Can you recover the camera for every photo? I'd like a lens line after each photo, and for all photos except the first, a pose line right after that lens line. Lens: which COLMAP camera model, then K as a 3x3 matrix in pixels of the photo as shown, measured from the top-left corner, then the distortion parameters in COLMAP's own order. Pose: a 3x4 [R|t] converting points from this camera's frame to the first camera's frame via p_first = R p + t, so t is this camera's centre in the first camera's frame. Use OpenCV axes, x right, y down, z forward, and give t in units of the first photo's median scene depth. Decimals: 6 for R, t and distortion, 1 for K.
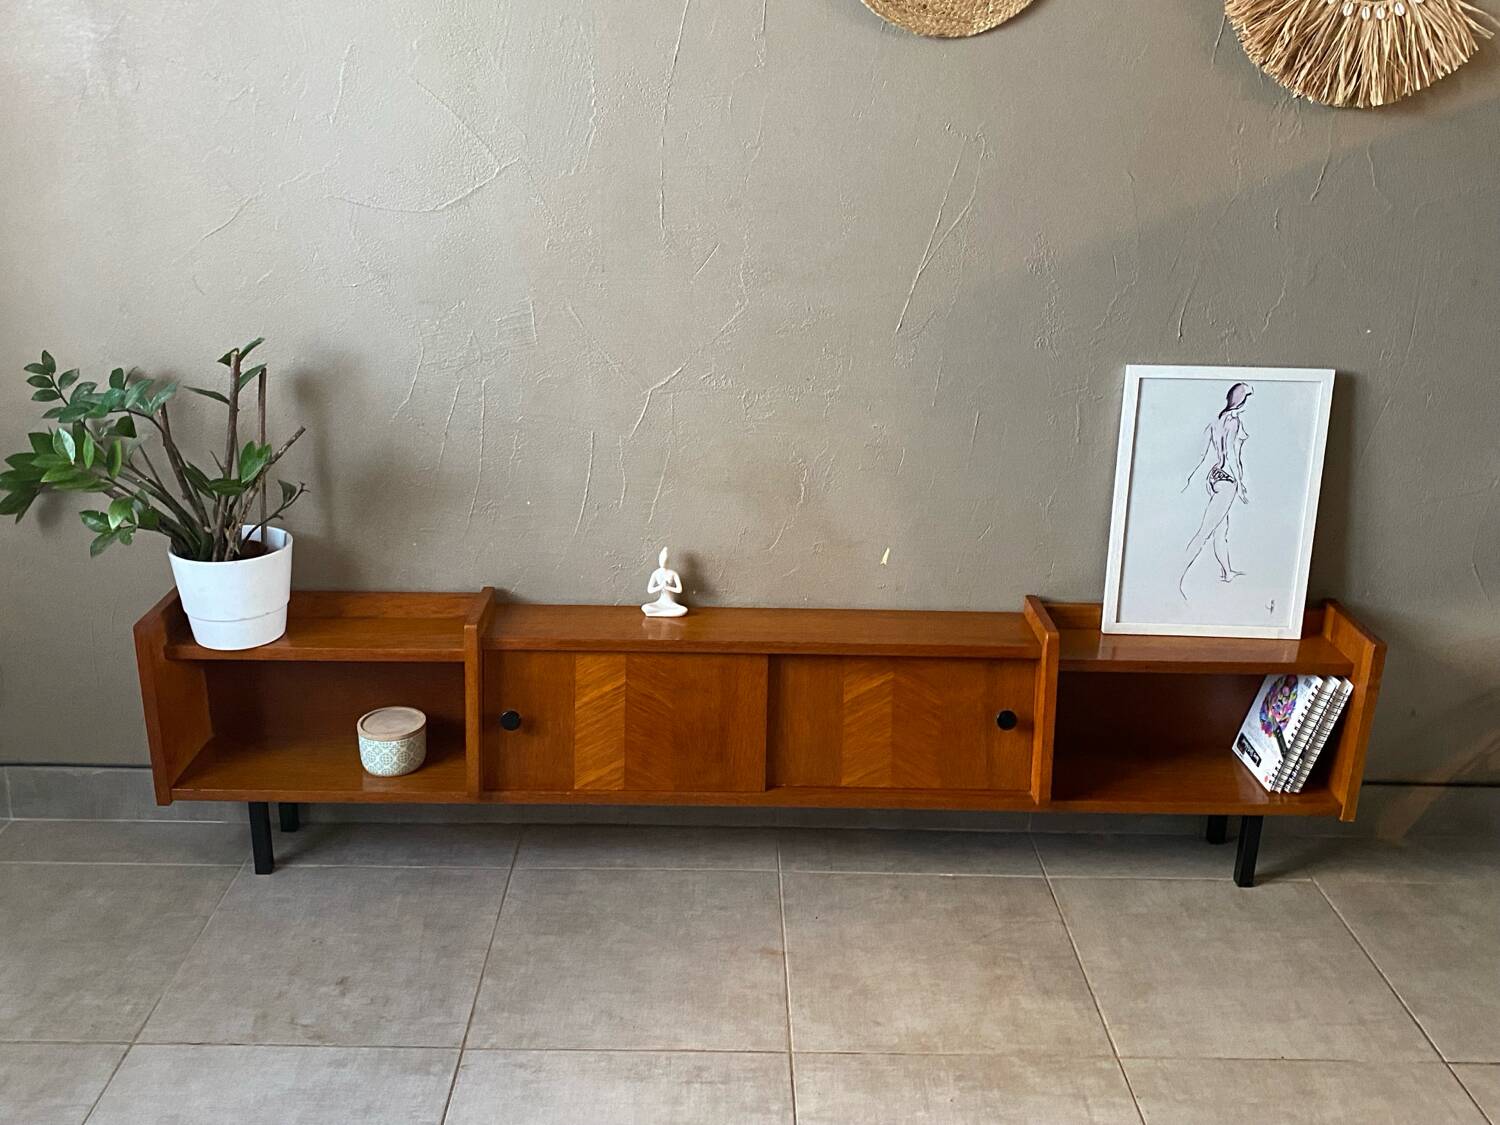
lens RADIAL K [[1389.7, 0, 737.9], [0, 1389.7, 559.2], [0, 0, 1]] dist [0.019597, 0.000000]
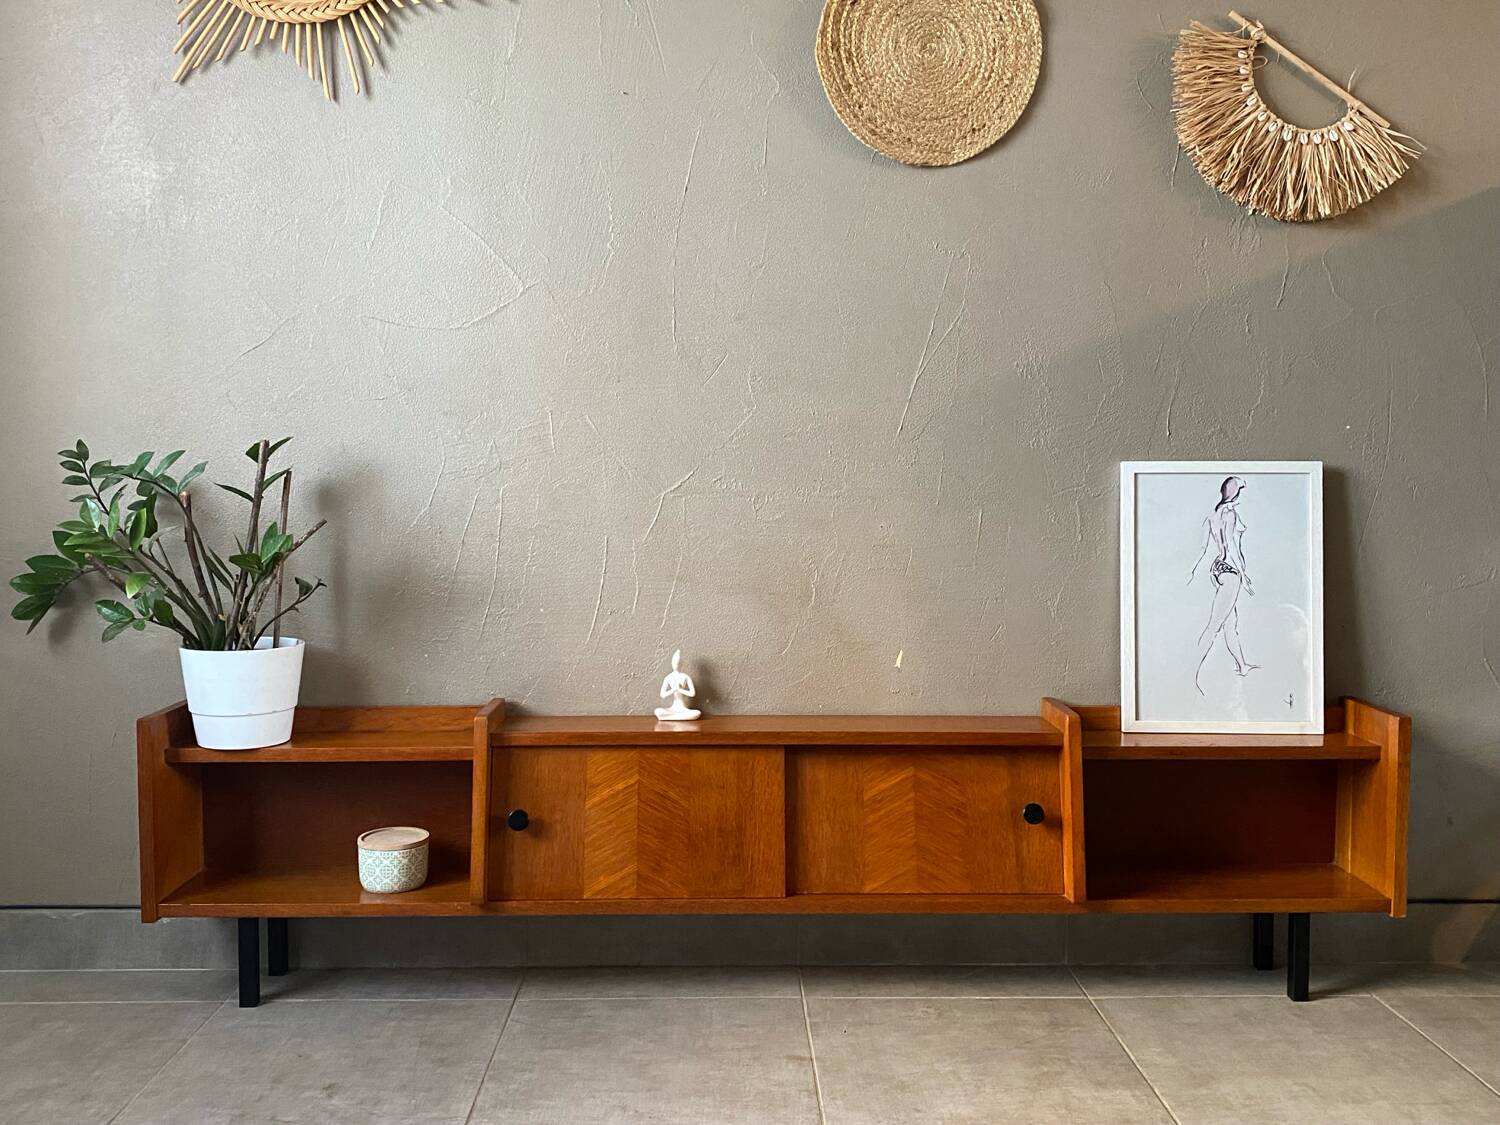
lens RADIAL K [[1389.7, 0, 747.8], [0, 1389.7, 555.7], [0, 0, 1]] dist [0.019597, 0.000000]
pose [[0.999753, -0.018395, 0.012485, -0.013766], [0.021133, 0.960710, -0.276749, 0.208332], [-0.006904, 0.276944, 0.960861, 0.022220]]
